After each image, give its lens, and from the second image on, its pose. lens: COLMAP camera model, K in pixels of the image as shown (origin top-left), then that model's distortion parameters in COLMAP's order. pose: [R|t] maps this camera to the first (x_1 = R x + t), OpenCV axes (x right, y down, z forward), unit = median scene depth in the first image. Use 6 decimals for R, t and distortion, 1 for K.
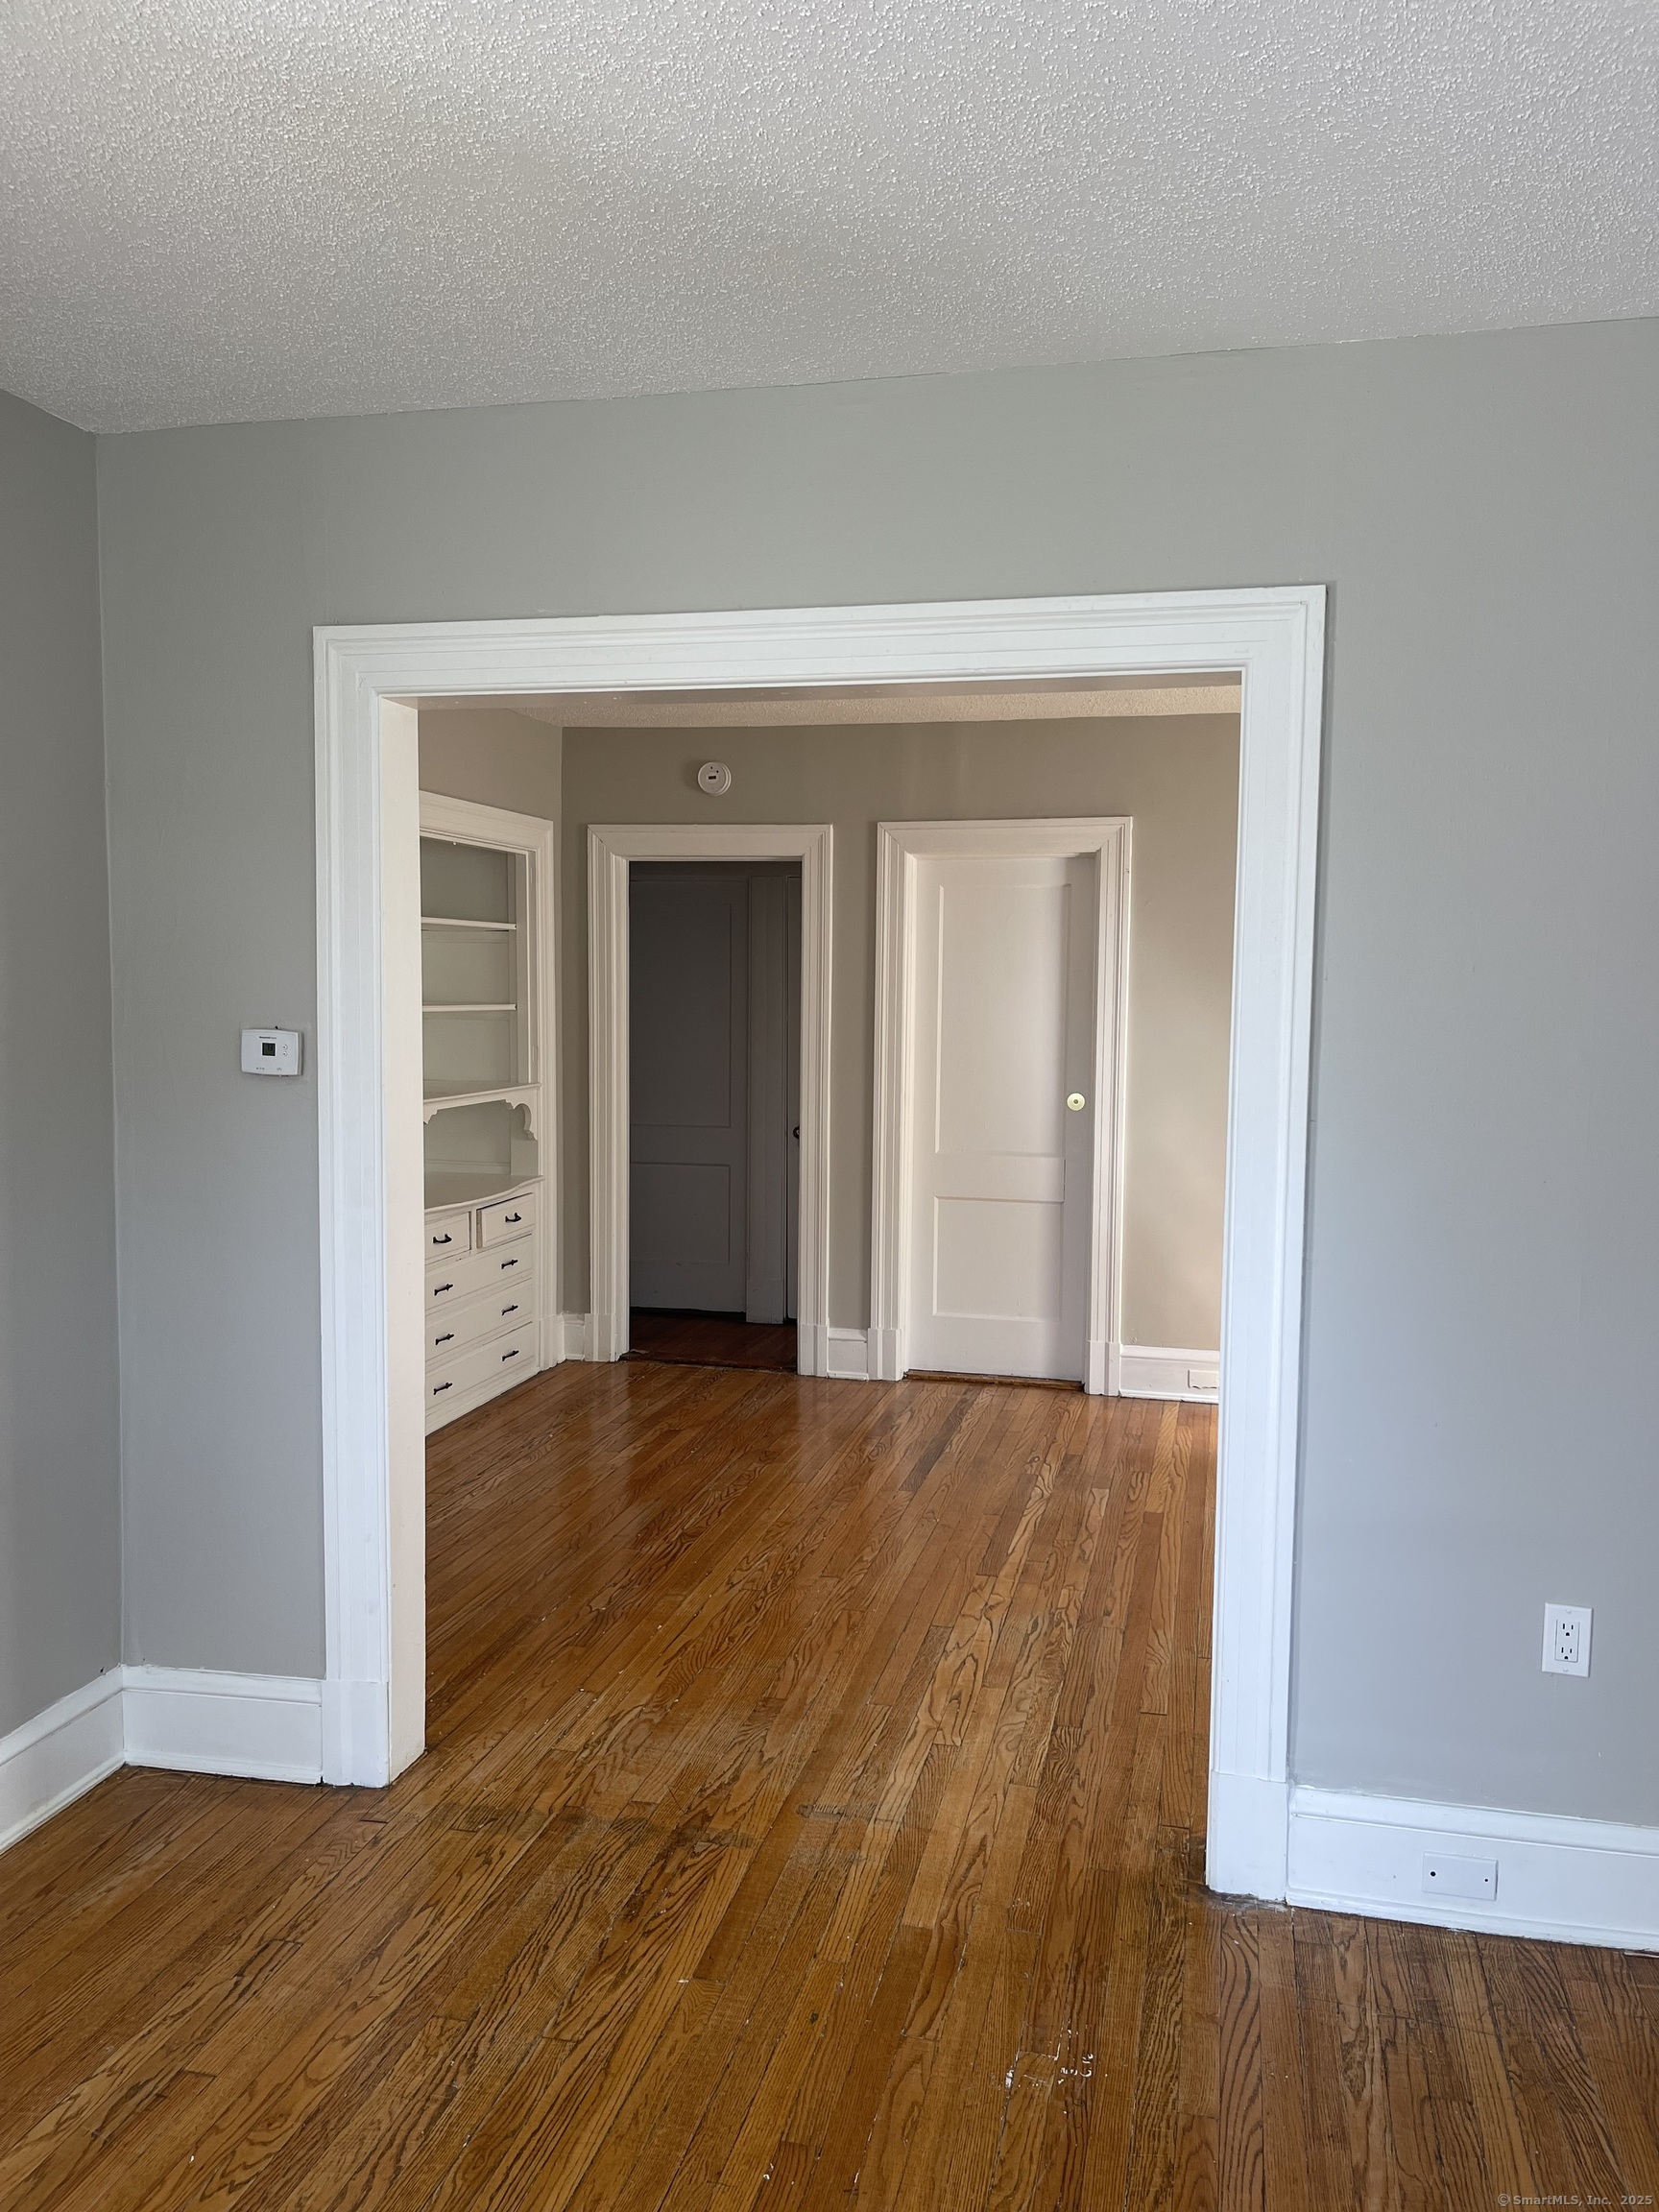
lens RADIAL K [[1677.7, 0, 829.3], [0, 1677.7, 1132.1], [0, 0, 1]] dist [0.034152, -0.068680]
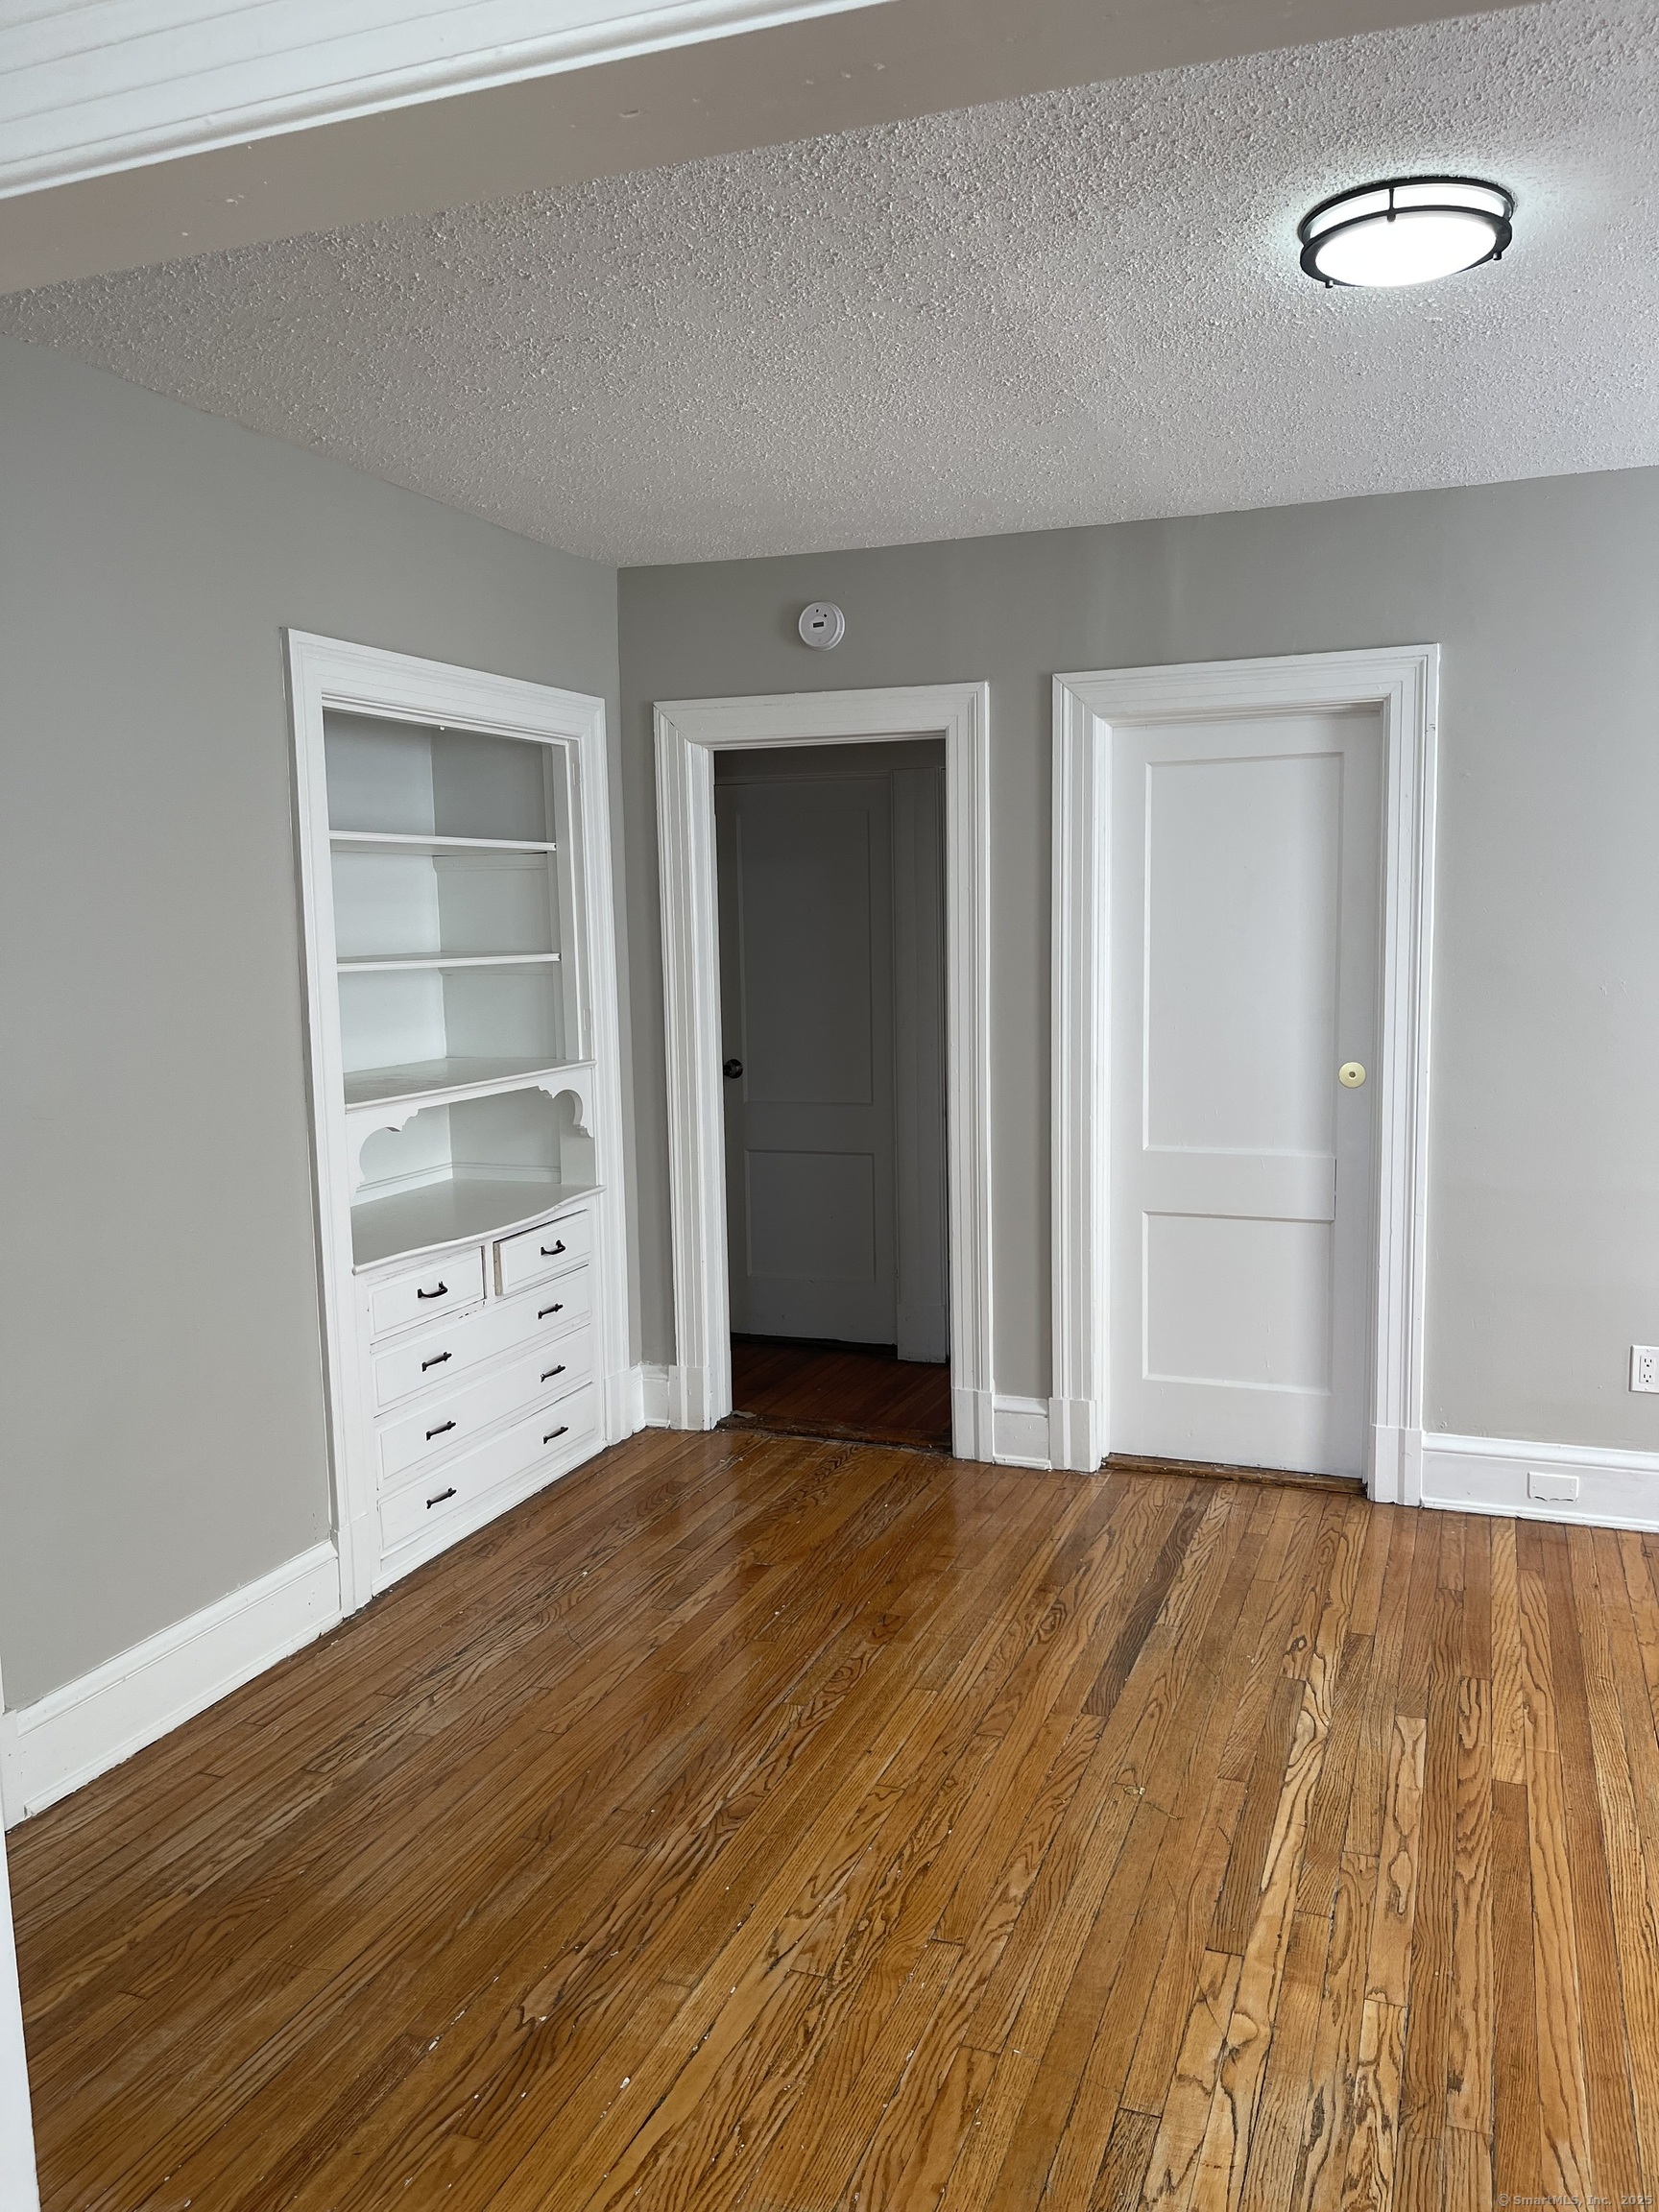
lens RADIAL K [[1677.7, 0, 829.3], [0, 1677.7, 1132.1], [0, 0, 1]] dist [0.034152, -0.068680]
pose [[0.990865, -0.012600, -0.134269, 0.028551], [0.018118, 0.999037, 0.039957, -0.026196], [0.133637, -0.042025, 0.990139, 0.298267]]
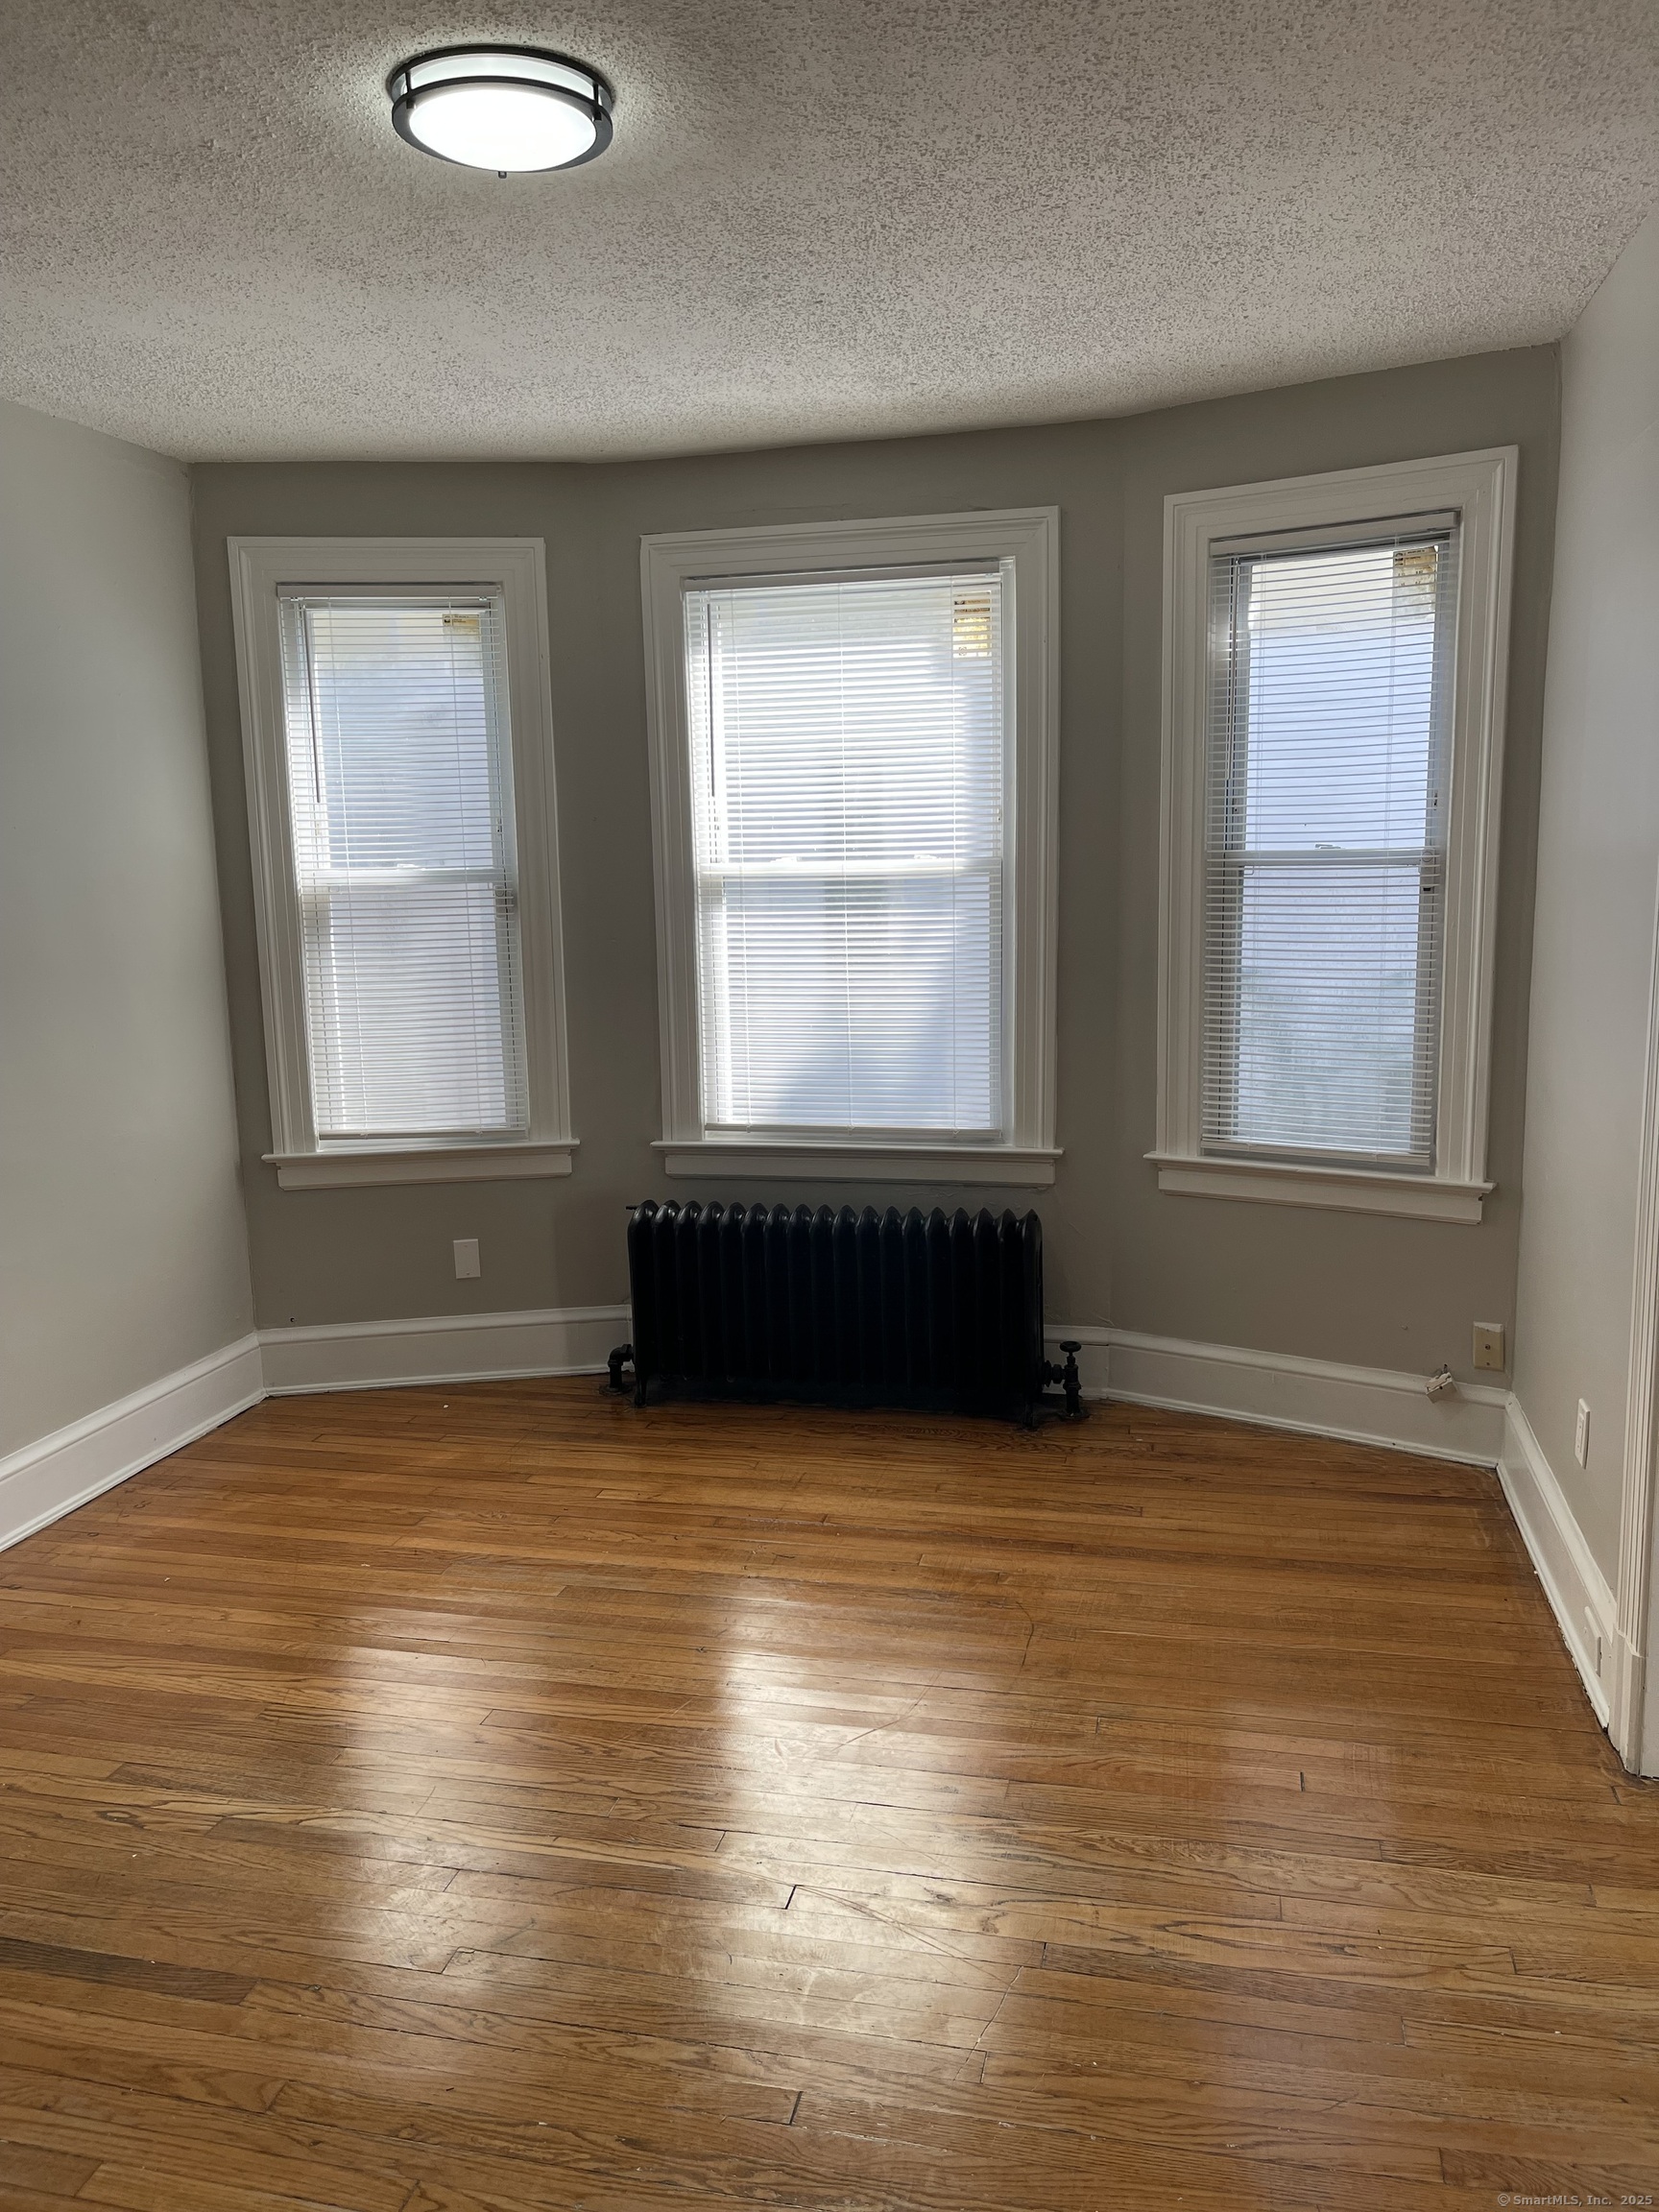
lens RADIAL K [[1647.3, 0, 829.5], [0, 1647.3, 1106.0], [0, 0, 1]] dist [0.001501, 0.000625]
pose [[-0.001036, -0.169453, 0.985538, -0.283331], [0.108967, 0.979651, 0.168556, -0.063068], [-0.994045, 0.107566, 0.017450, 0.655391]]
